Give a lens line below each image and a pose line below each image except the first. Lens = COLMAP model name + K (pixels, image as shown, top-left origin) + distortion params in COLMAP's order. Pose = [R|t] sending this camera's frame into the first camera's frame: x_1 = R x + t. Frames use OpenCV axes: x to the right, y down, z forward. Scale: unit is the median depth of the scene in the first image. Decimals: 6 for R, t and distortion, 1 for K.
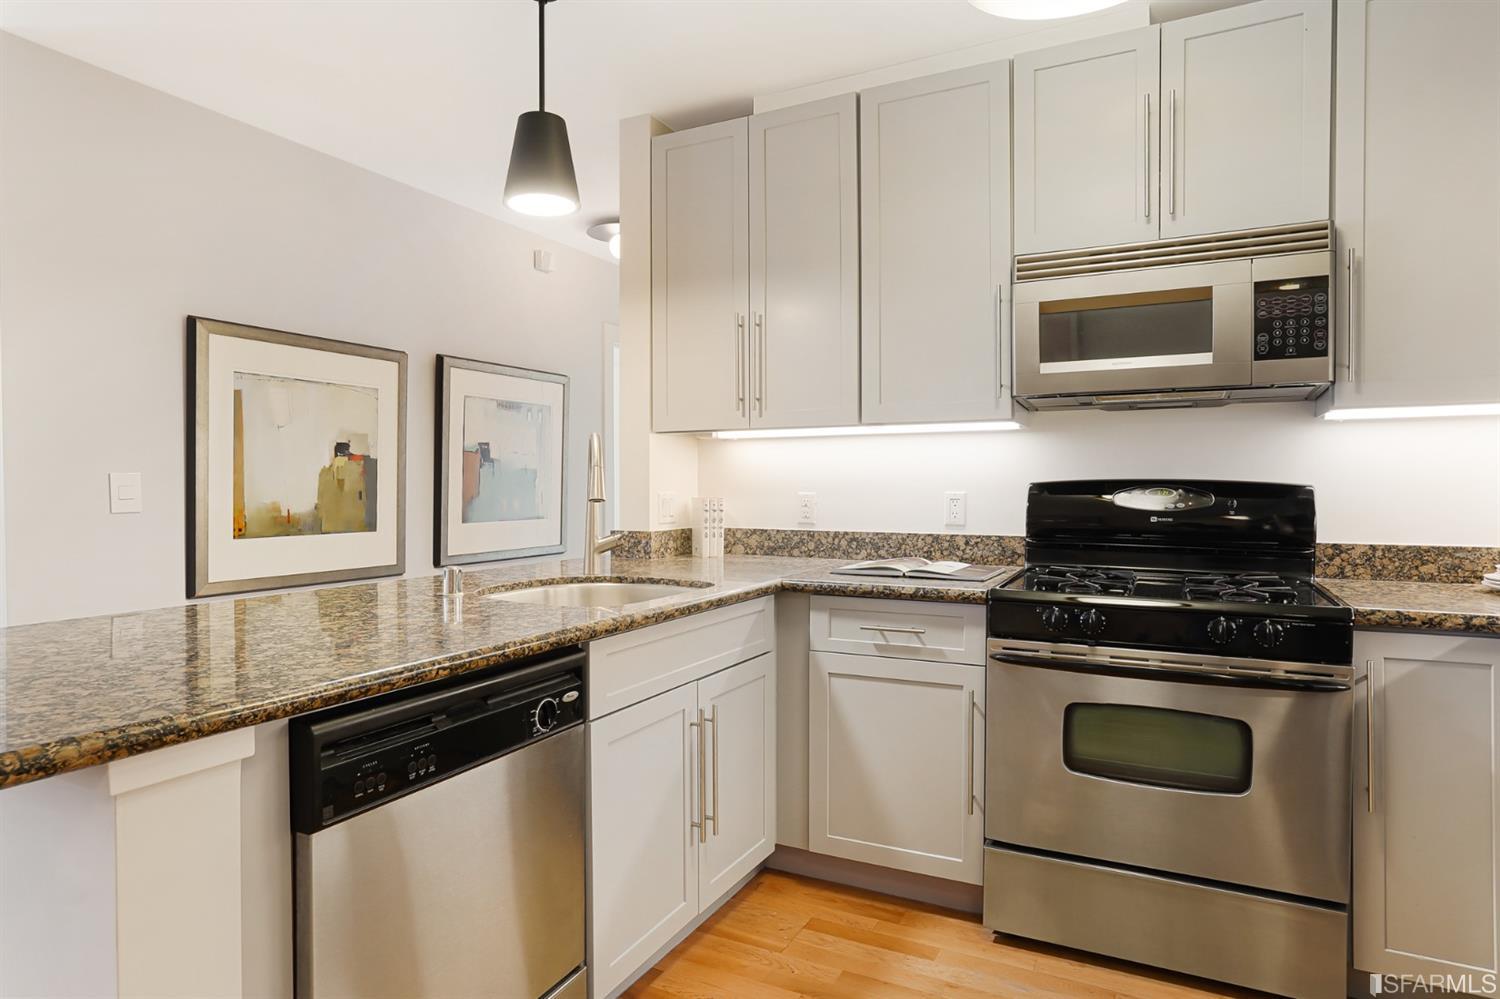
lens RADIAL K [[847.2, 0, 727.4], [0, 847.2, 489.5], [0, 0, 1]] dist [-0.033812, 0.002493]
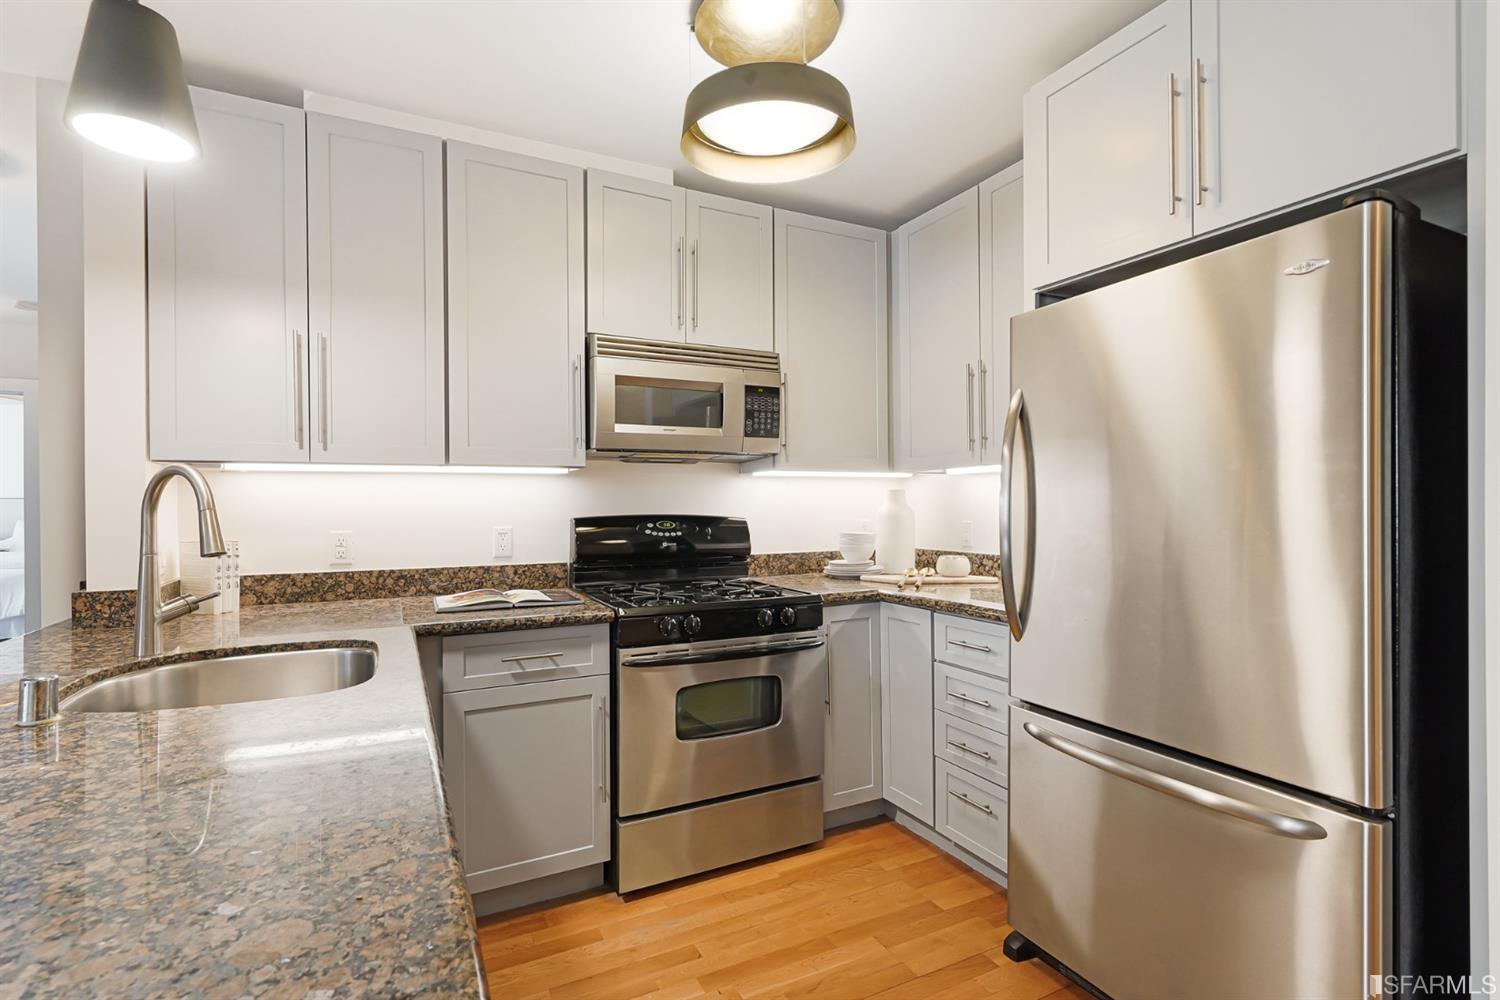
lens RADIAL K [[709.4, 0, 738.5], [0, 709.4, 503.2], [0, 0, 1]] dist [-0.004335, -0.000976]
pose [[0.574757, 0.001181, 0.818323, -0.384118], [0.009968, 0.999915, -0.008444, -0.021300], [-0.818263, 0.013010, 0.574696, 0.246763]]
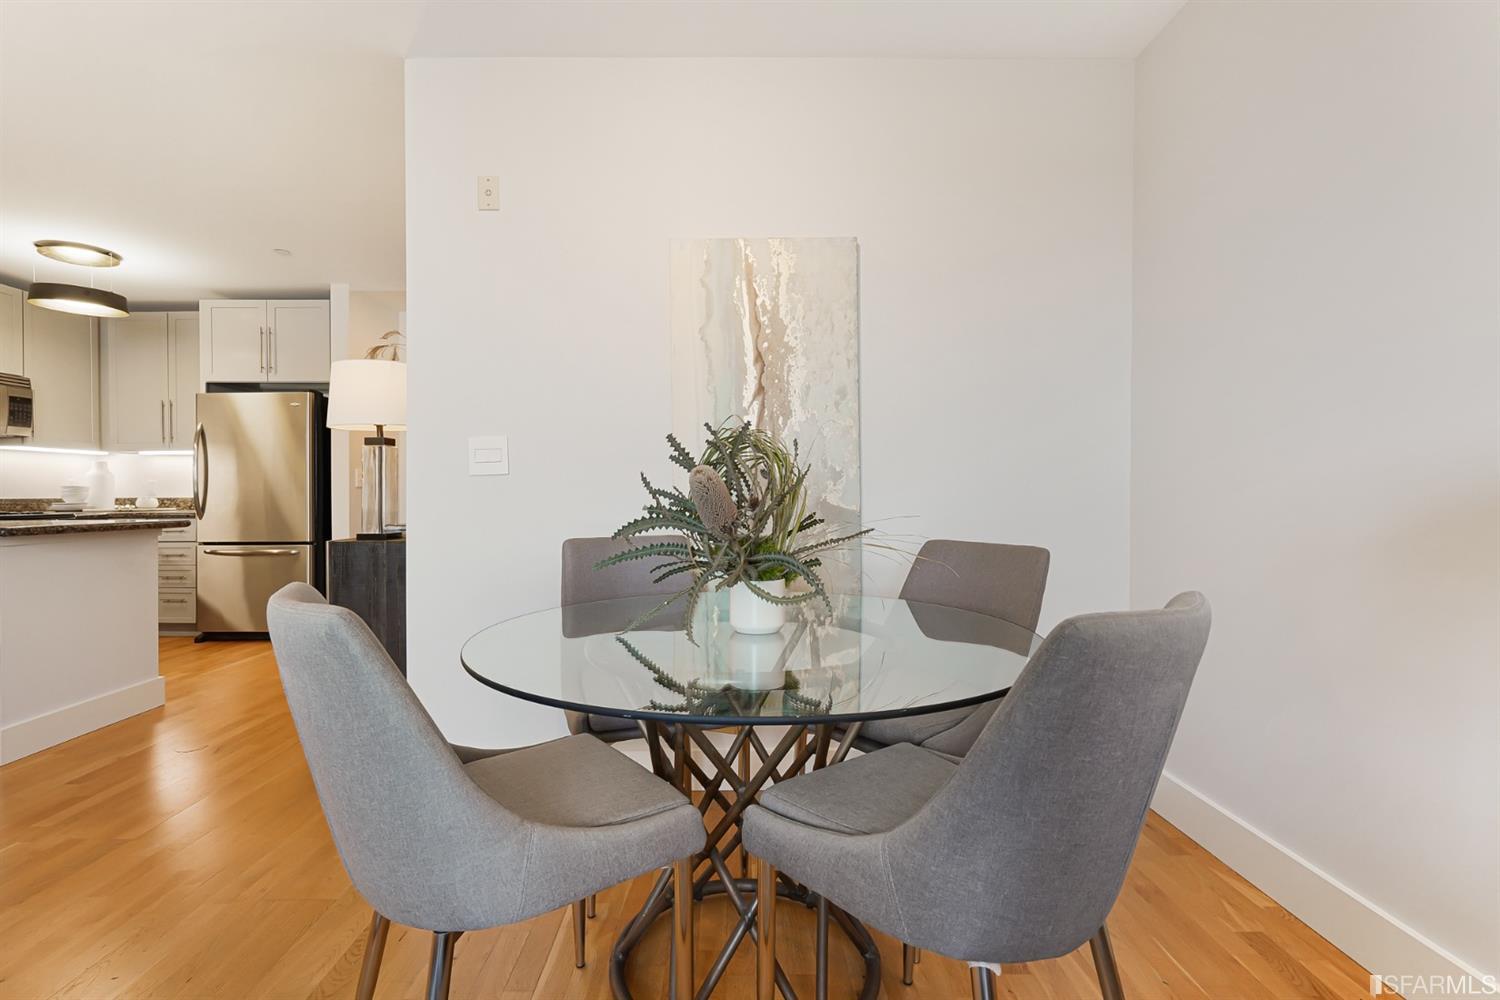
lens RADIAL K [[709.4, 0, 741.3], [0, 709.4, 503.3], [0, 0, 1]] dist [-0.004335, -0.000976]
pose [[-0.475181, -0.009841, 0.879833, -2.152745], [0.008666, 0.999837, 0.015863, 0.064111], [-0.879845, 0.015162, -0.475018, 0.036453]]
